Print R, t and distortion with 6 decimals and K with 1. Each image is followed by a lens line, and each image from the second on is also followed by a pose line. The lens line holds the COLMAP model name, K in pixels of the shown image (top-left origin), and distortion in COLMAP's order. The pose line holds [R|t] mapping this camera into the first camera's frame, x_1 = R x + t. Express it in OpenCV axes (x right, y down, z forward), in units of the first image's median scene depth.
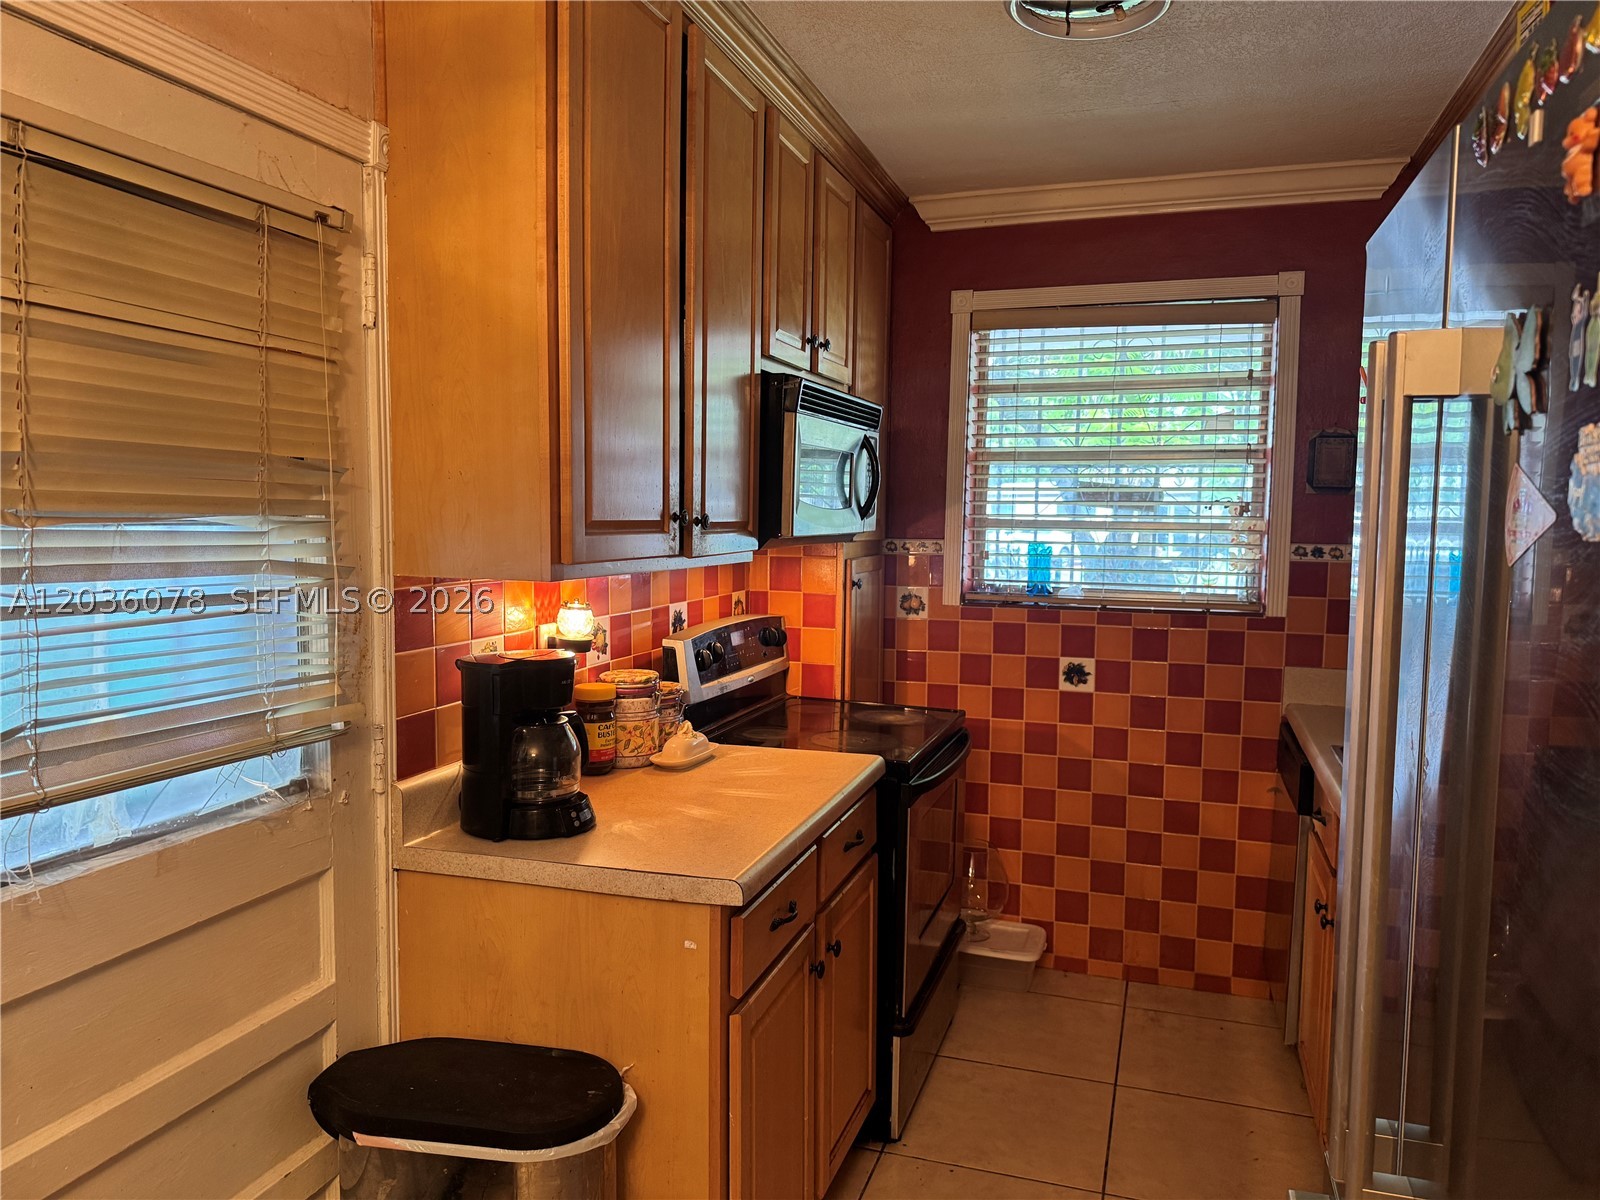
lens RADIAL K [[1120.4, 0, 794.1], [0, 1120.4, 606.6], [0, 0, 1]] dist [0.180014, -0.330324]
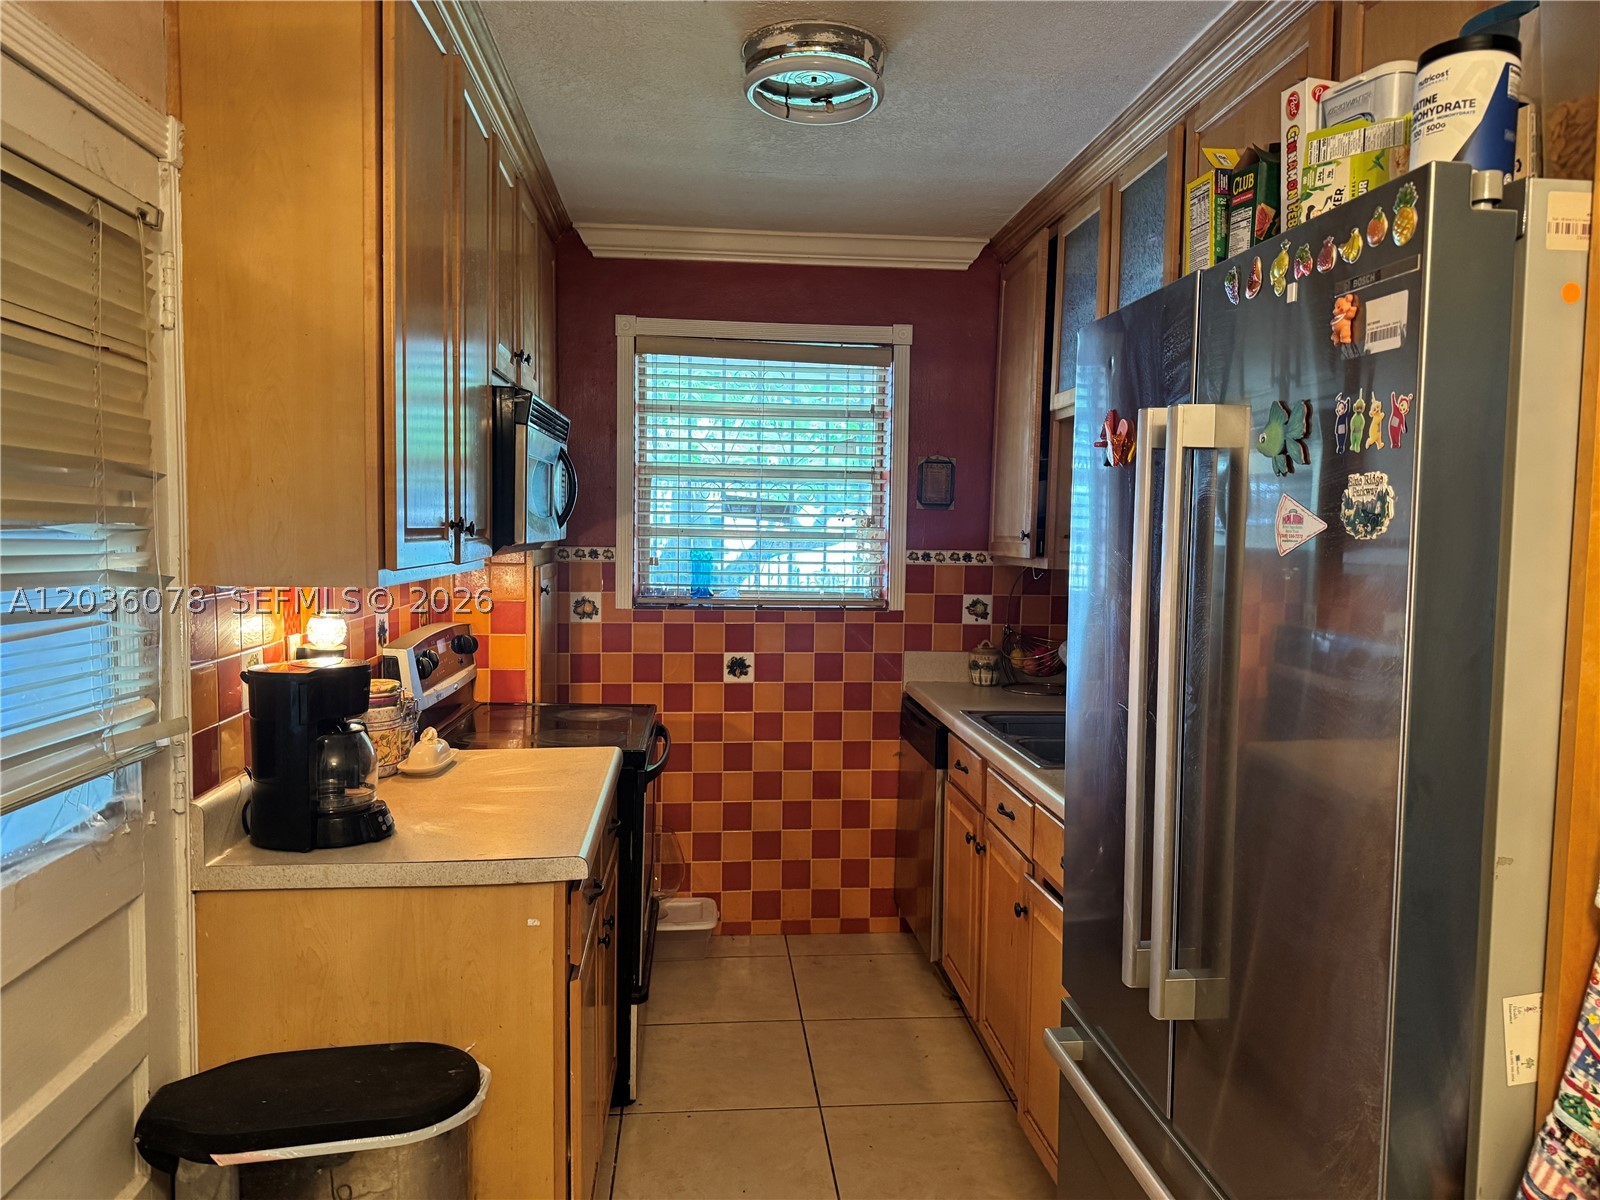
lens RADIAL K [[1129.5, 0, 789.6], [0, 1129.5, 603.2], [0, 0, 1]] dist [0.142401, -0.167454]
pose [[0.919473, -0.025041, 0.392356, -0.154456], [0.029653, 0.999544, -0.005699, 0.004718], [-0.392034, 0.016875, 0.919796, -0.054668]]
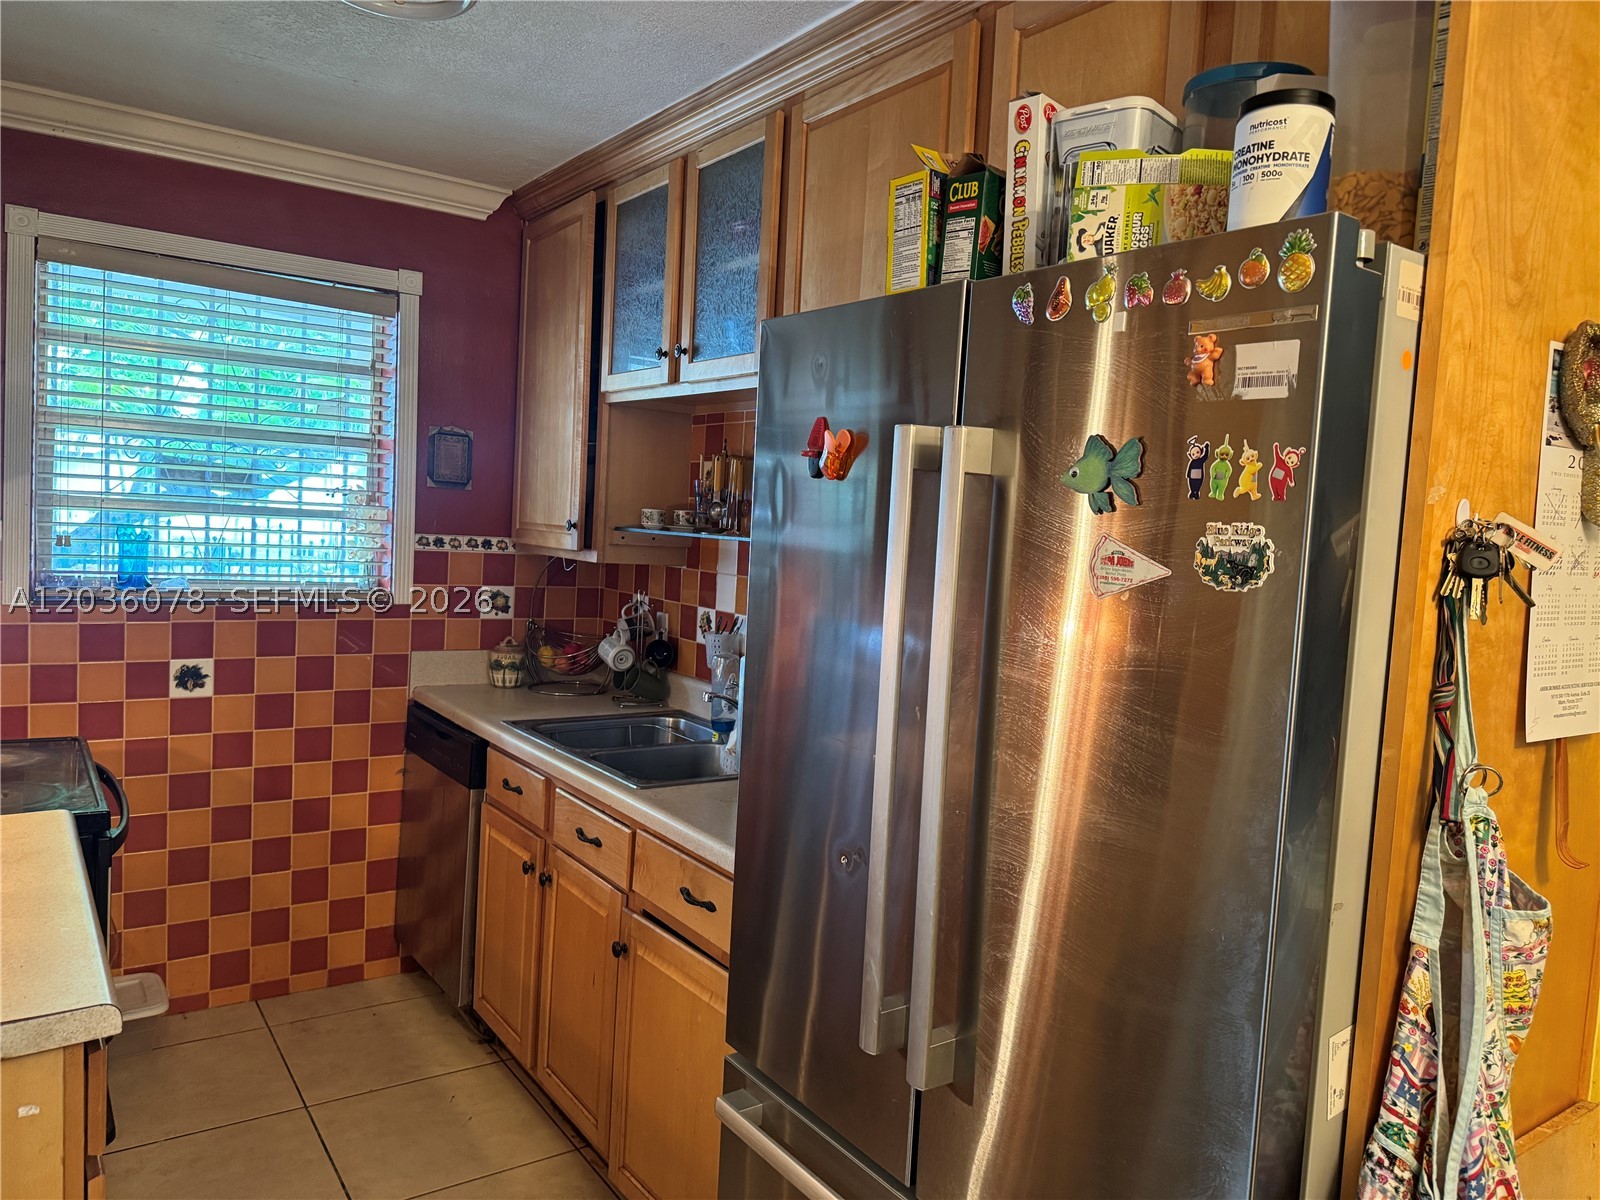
lens RADIAL K [[1139.0, 0, 800.0], [0, 1139.0, 600.0], [0, 0, 1]] dist [0.088418, -0.140812]
pose [[0.597981, -0.039279, 0.800547, -0.199660], [0.021674, 0.999226, 0.032837, -0.021678], [-0.801217, -0.002285, 0.598370, 0.093362]]
